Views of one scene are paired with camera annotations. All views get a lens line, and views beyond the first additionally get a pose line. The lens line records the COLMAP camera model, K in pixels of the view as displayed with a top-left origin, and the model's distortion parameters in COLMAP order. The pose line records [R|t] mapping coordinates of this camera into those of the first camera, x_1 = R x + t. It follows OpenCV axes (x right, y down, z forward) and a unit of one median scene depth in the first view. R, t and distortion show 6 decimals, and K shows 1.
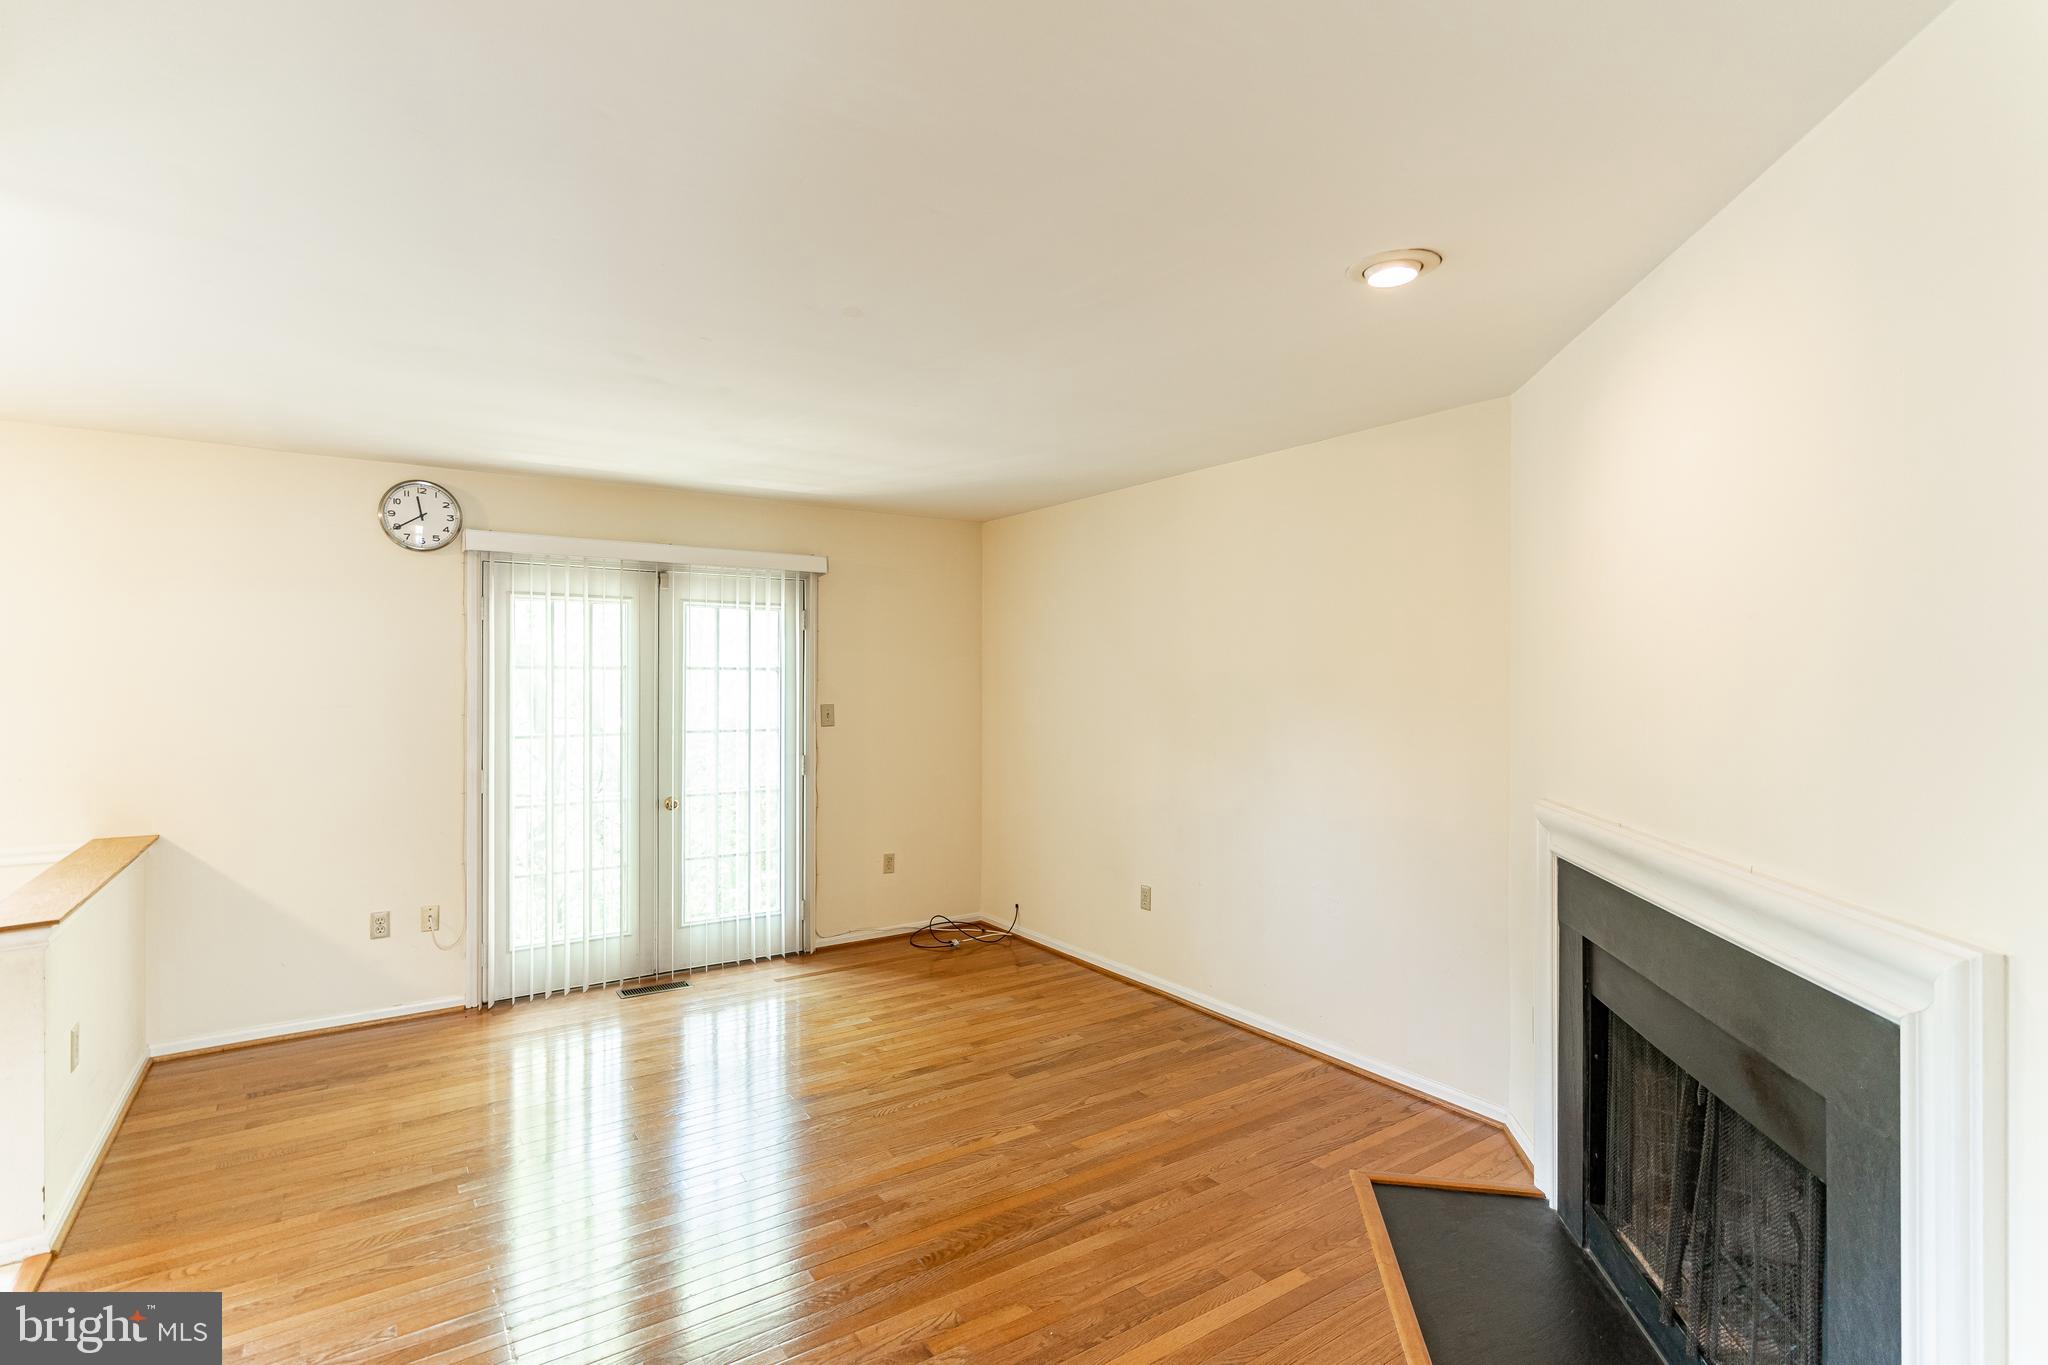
lens RADIAL K [[978.2, 0, 1015.9], [0, 978.2, 677.0], [0, 0, 1]] dist [-0.000099, 0.000393]
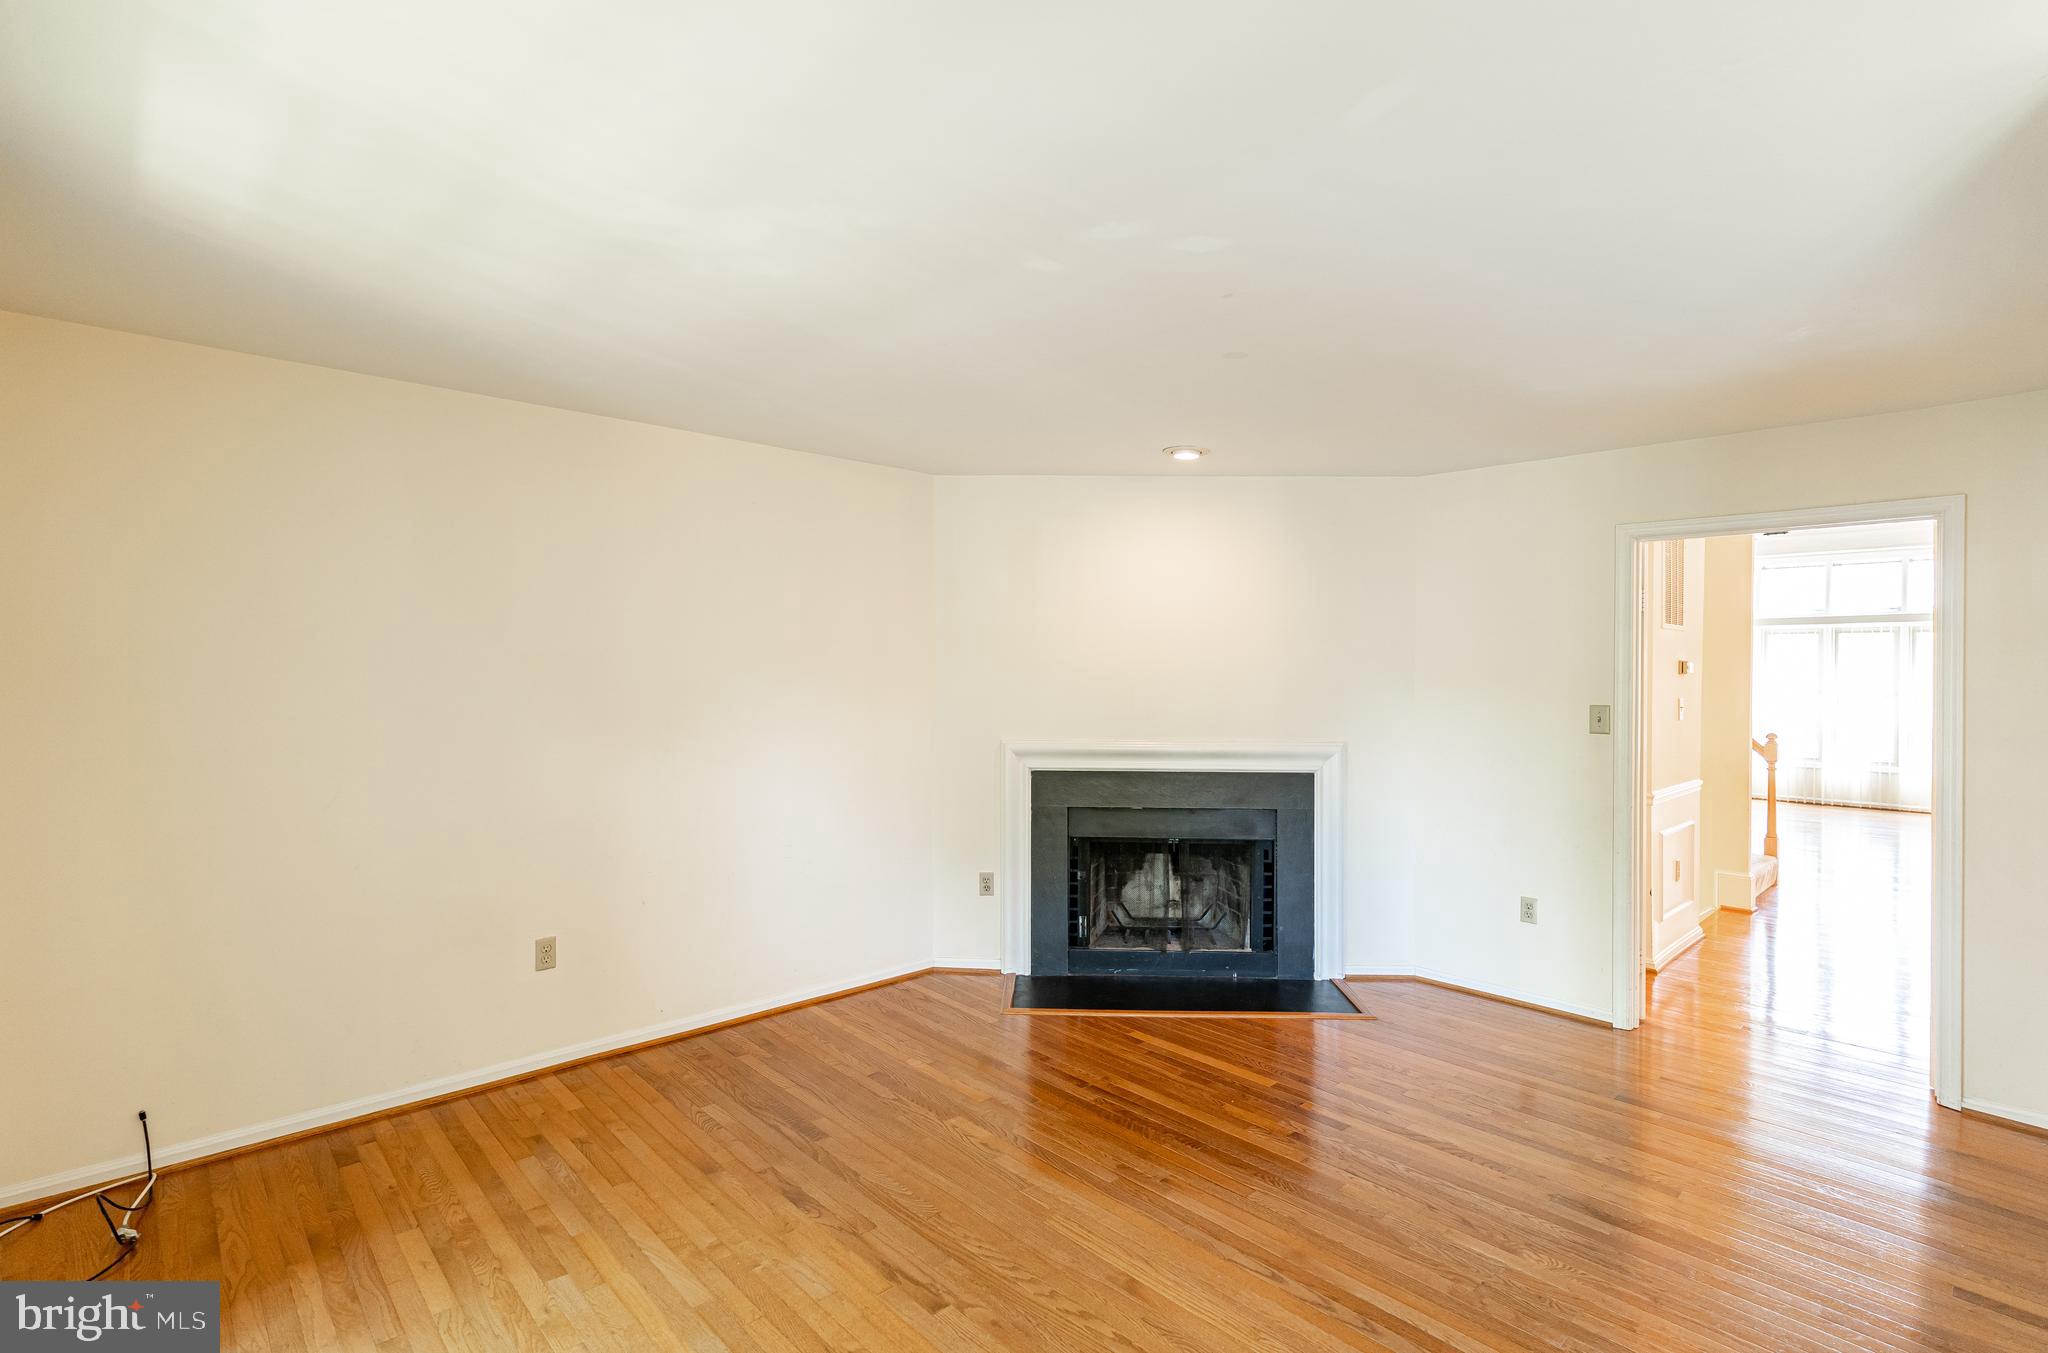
lens RADIAL K [[978.2, 0, 1026.9], [0, 978.2, 672.4], [0, 0, 1]] dist [-0.000099, 0.000393]
pose [[-0.156498, -0.008153, 0.987645, -0.748314], [-0.005092, 0.999959, 0.007448, -0.000403], [-0.987665, -0.003863, -0.156533, 0.835737]]
